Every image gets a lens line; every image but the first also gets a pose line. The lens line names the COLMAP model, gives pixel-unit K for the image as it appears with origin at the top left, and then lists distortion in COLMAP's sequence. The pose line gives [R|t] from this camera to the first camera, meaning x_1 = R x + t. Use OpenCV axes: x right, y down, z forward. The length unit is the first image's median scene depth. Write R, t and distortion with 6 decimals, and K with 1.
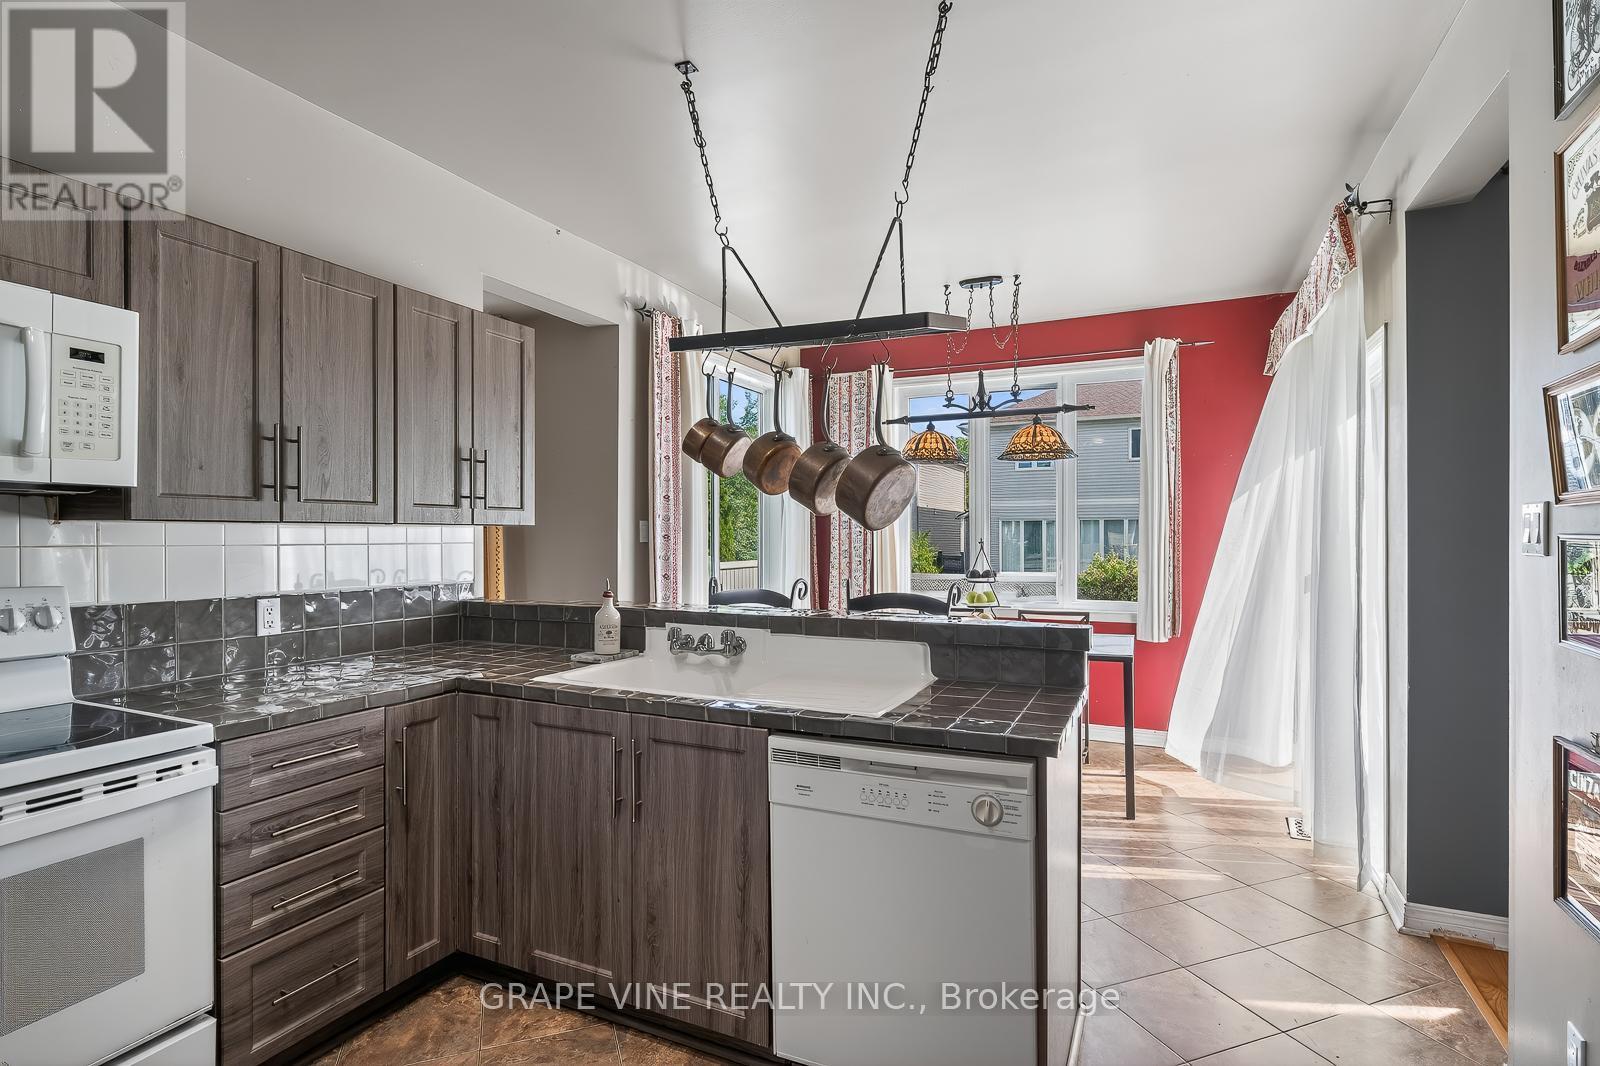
lens RADIAL K [[795.2, 0, 800.0], [0, 795.2, 533.0], [0, 0, 1]] dist [0.003670, 0.000379]
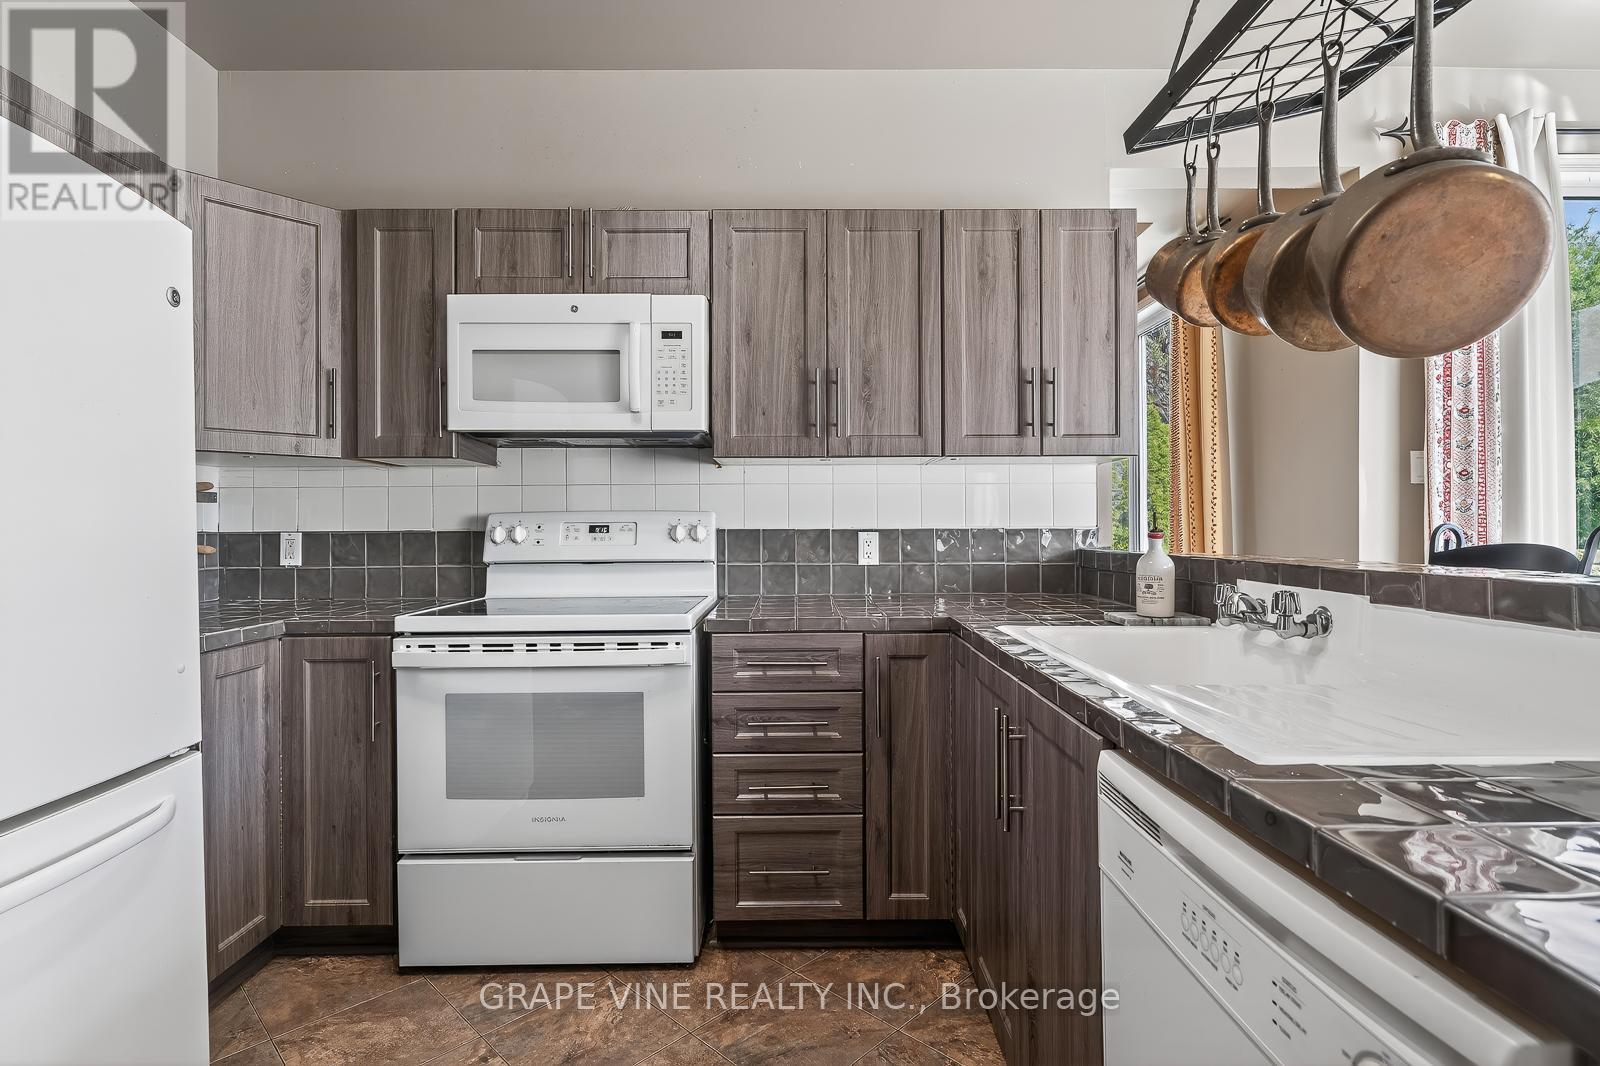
lens RADIAL K [[780.3, 0, 799.0], [0, 780.3, 525.3], [0, 0, 1]] dist [0.003335, 0.000551]
pose [[0.434953, -0.004301, -0.900443, 0.304030], [0.006992, 0.999975, -0.001399, 0.080902], [0.900426, -0.005687, 0.434972, 0.479790]]
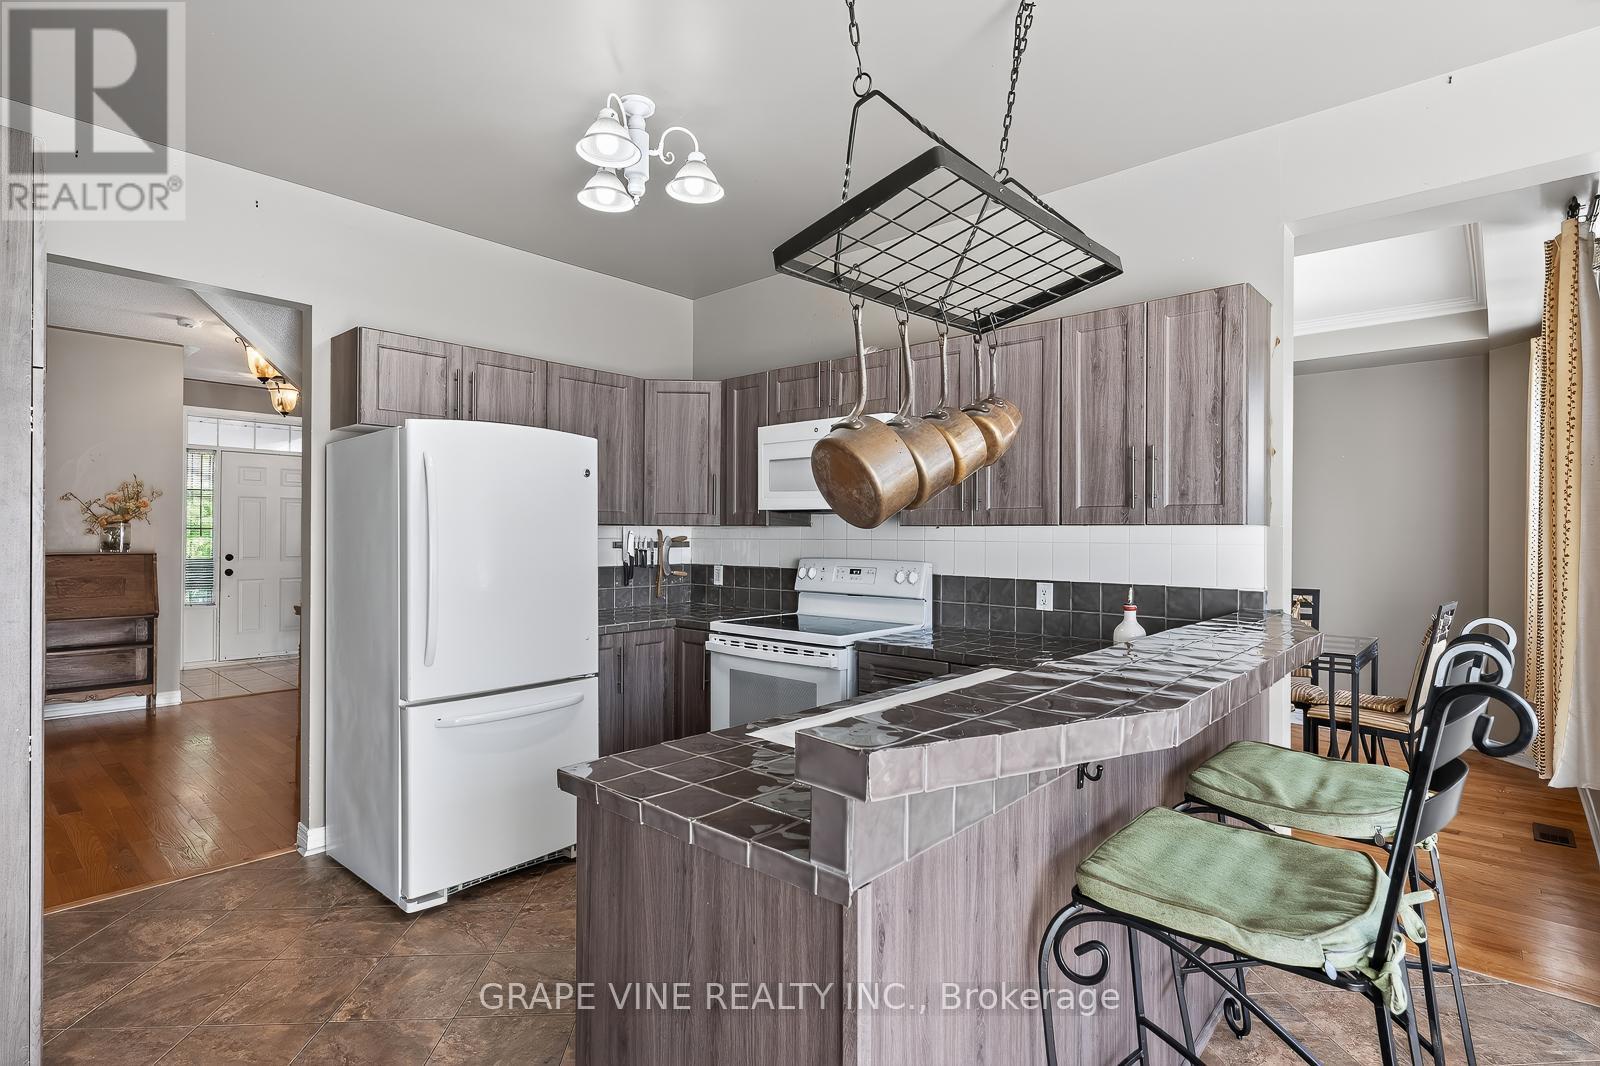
lens RADIAL K [[795.2, 0, 800.0], [0, 795.2, 533.0], [0, 0, 1]] dist [0.003670, 0.000379]
pose [[-0.289252, 0.000357, -0.957253, 0.791004], [-0.002457, 0.999996, 0.001115, -0.001343], [0.957250, 0.002675, -0.289250, 1.091329]]
